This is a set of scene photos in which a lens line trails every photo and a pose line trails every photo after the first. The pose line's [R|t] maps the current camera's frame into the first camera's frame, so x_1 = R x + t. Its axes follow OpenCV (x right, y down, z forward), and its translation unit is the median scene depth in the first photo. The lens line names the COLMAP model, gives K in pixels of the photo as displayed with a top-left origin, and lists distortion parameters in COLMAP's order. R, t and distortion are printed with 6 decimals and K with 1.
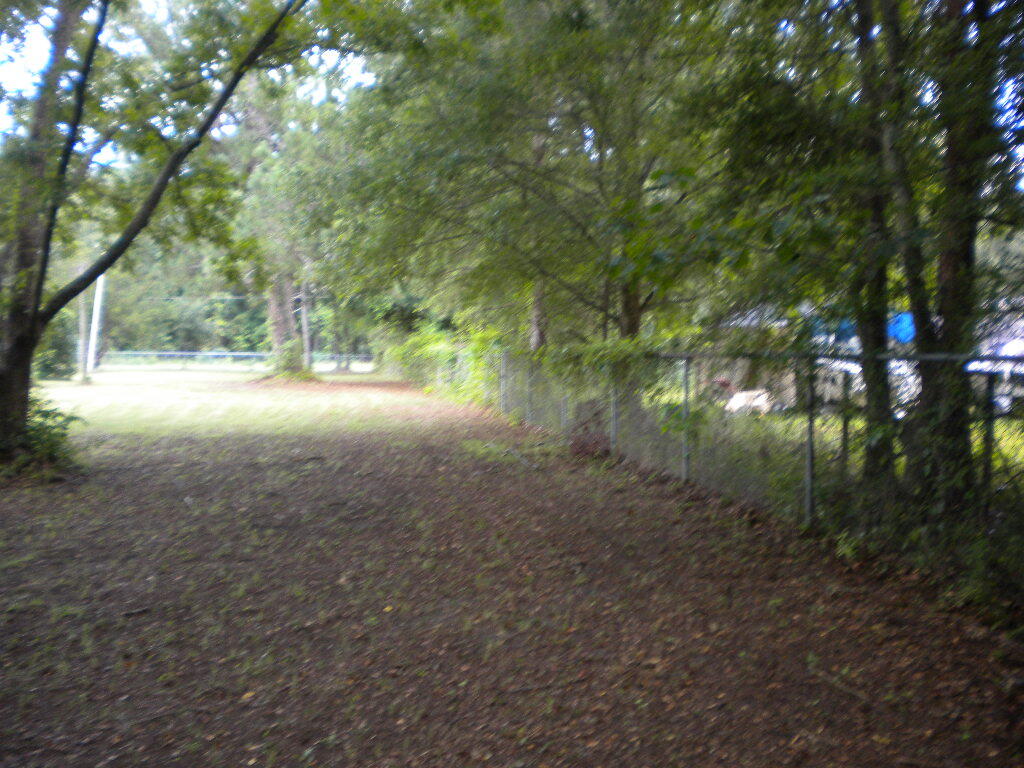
lens RADIAL K [[1046.2, 0, 512.0], [0, 1046.2, 384.0], [0, 0, 1]] dist [-0.056108, -0.019242]
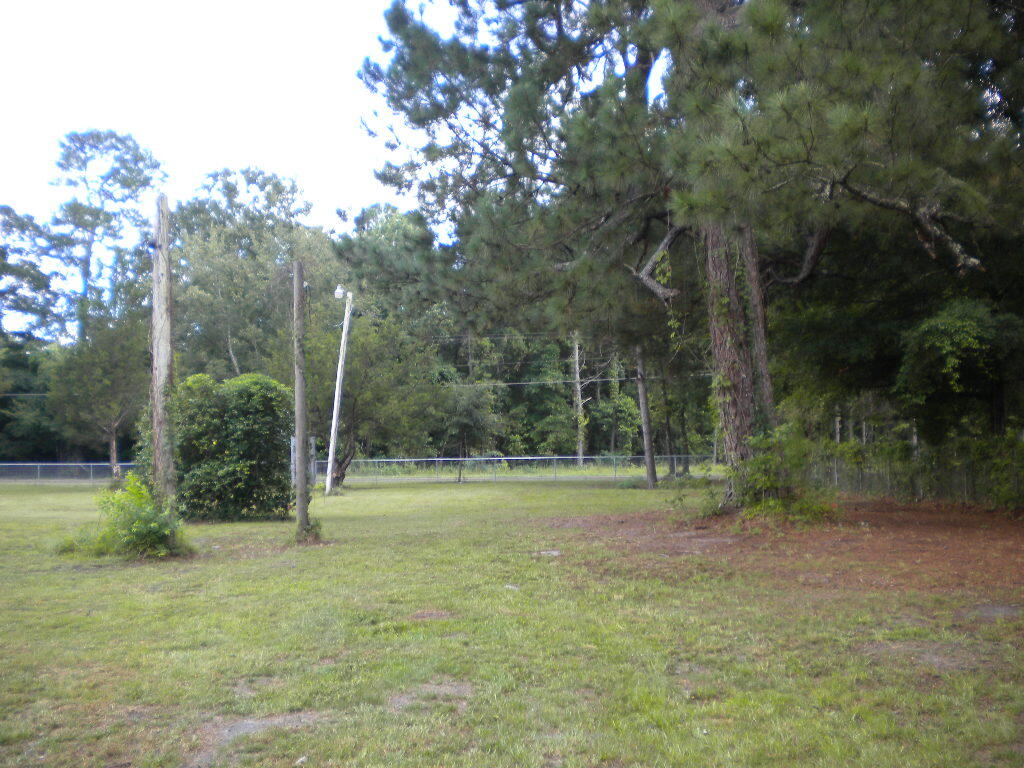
lens RADIAL K [[1046.2, 0, 512.0], [0, 1046.2, 384.0], [0, 0, 1]] dist [-0.056108, -0.019242]
pose [[0.975241, -0.039103, -0.217661, -0.097213], [0.018122, 0.995064, -0.097567, -0.007991], [0.220402, 0.091207, 0.971136, 0.247934]]
